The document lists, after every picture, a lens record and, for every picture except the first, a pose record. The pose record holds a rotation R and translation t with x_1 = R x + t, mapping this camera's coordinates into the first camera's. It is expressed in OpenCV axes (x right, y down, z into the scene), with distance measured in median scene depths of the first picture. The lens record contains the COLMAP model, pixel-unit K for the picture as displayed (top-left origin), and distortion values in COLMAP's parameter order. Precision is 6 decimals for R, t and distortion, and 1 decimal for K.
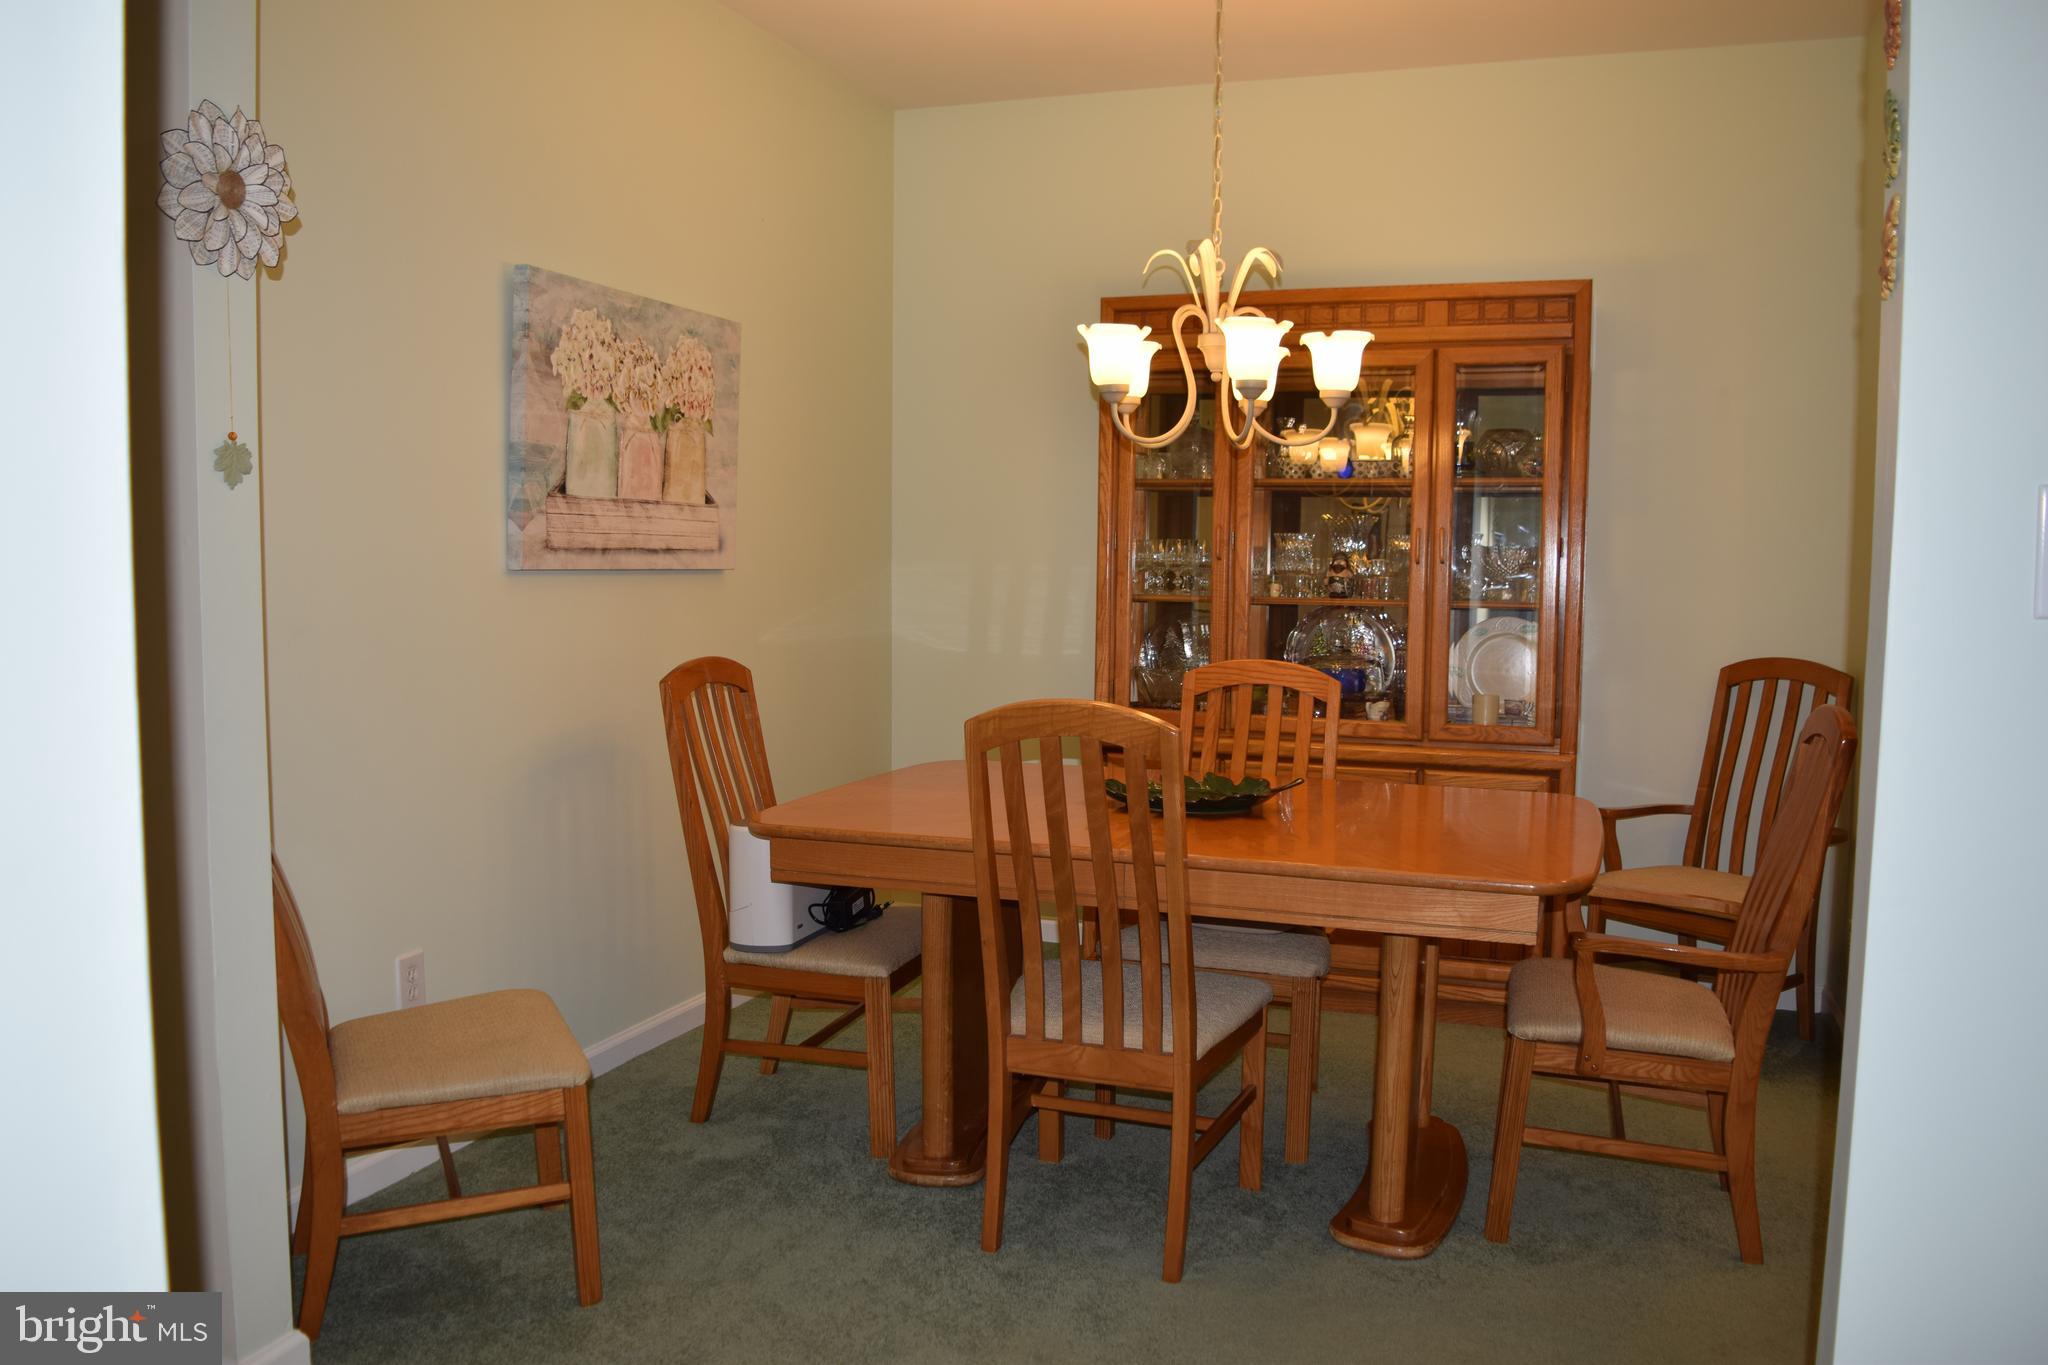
lens RADIAL K [[1604.3, 0, 1015.0], [0, 1604.3, 677.8], [0, 0, 1]] dist [-0.106105, 0.037544]
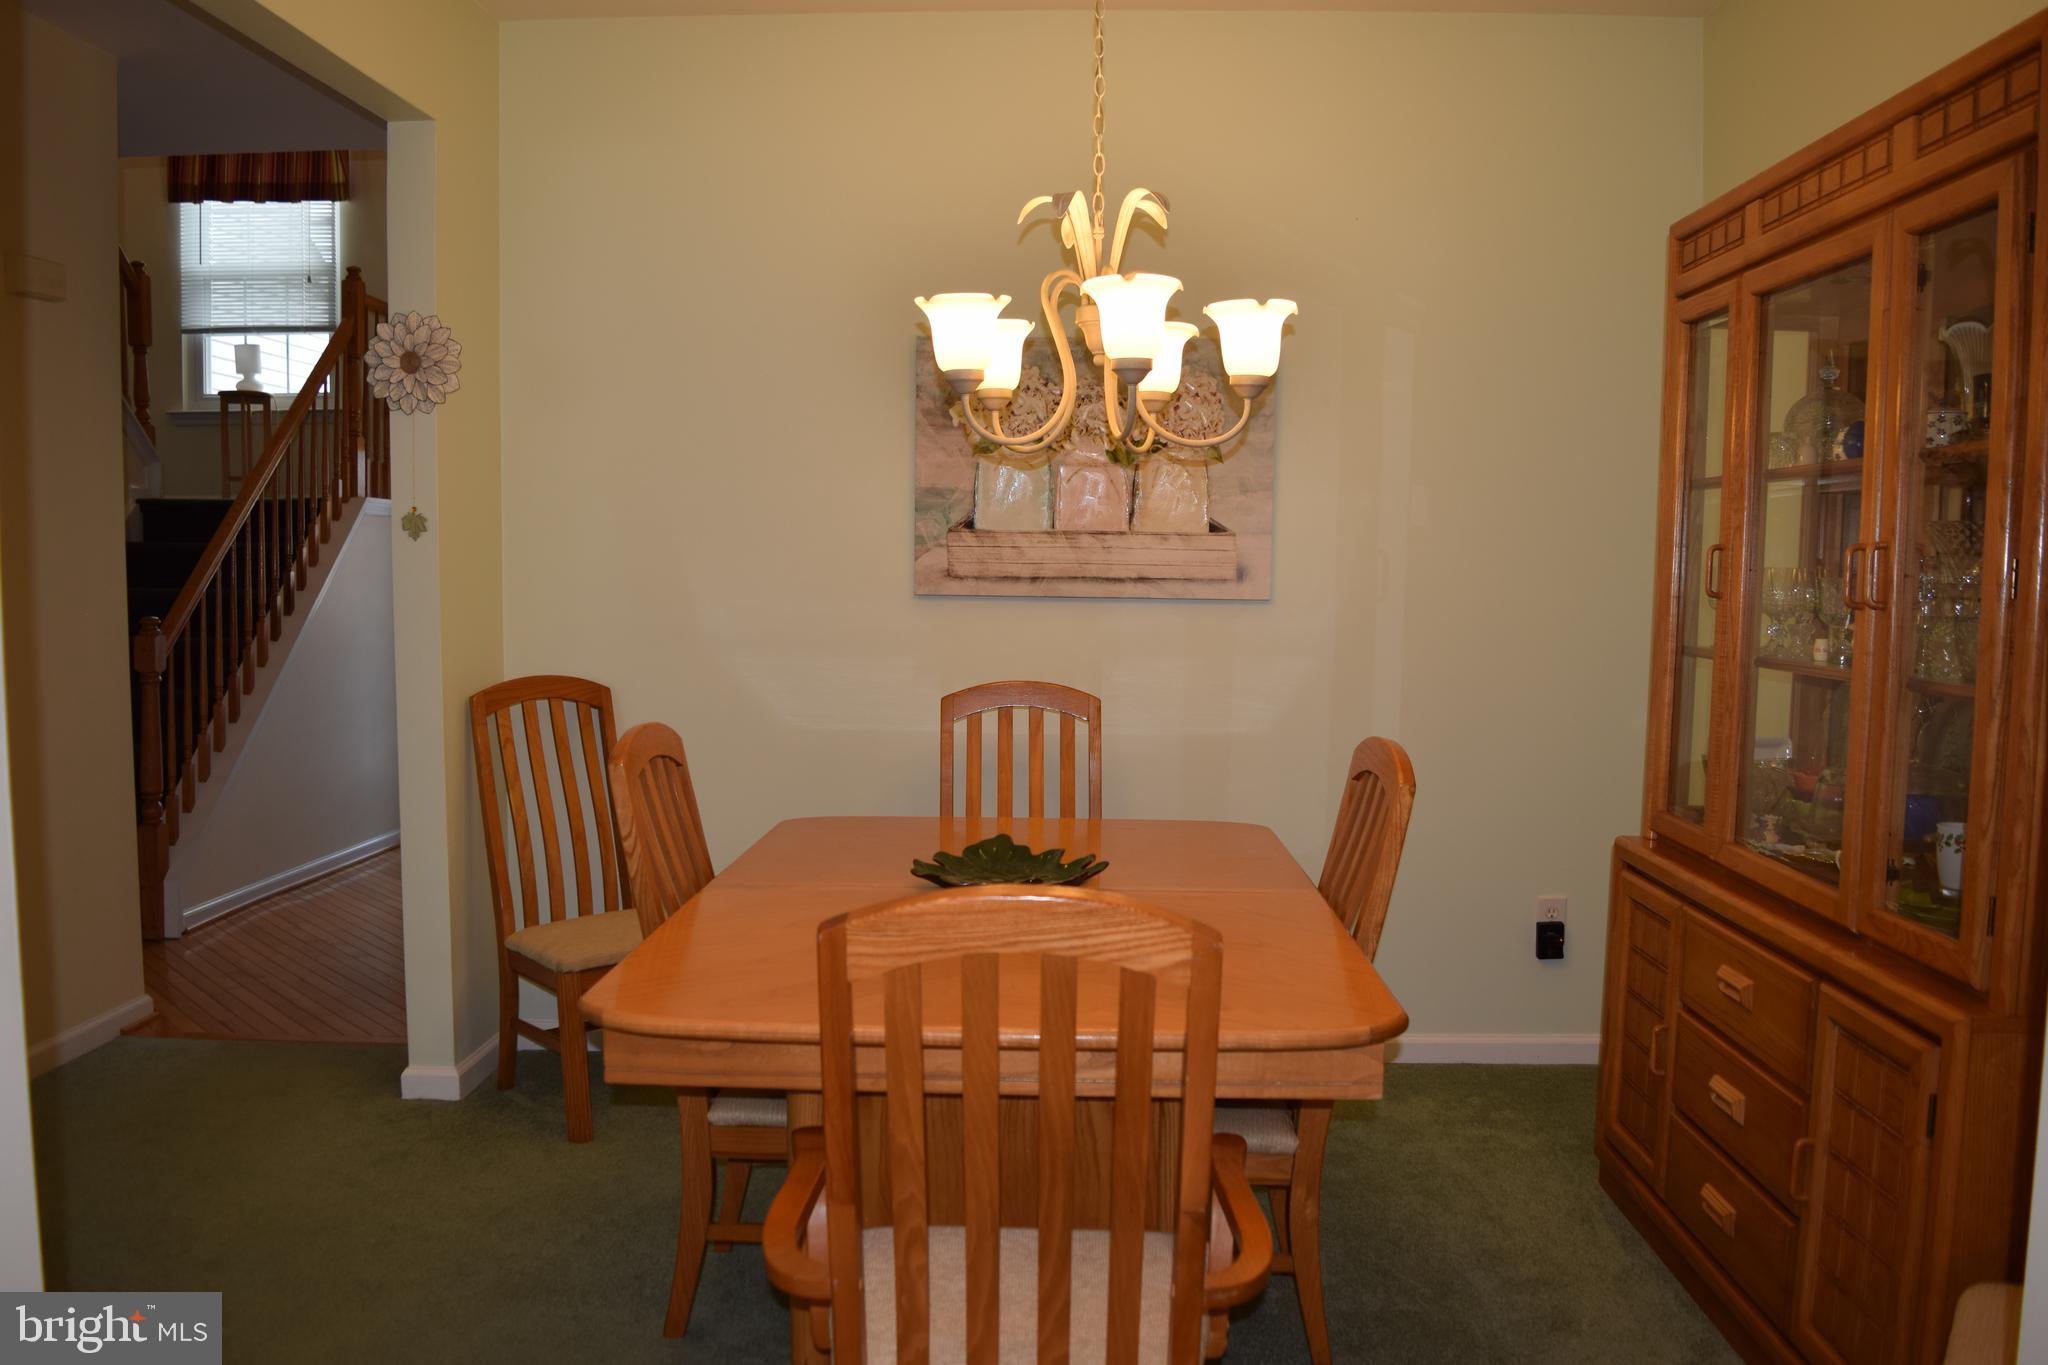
lens RADIAL K [[1604.3, 0, 978.9], [0, 1604.3, 691.7], [0, 0, 1]] dist [-0.106105, 0.037544]
pose [[0.353989, 0.056715, -0.933529, 0.764391], [-0.074928, 0.996671, 0.032139, -0.035726], [0.932243, 0.058570, 0.357060, 0.582043]]
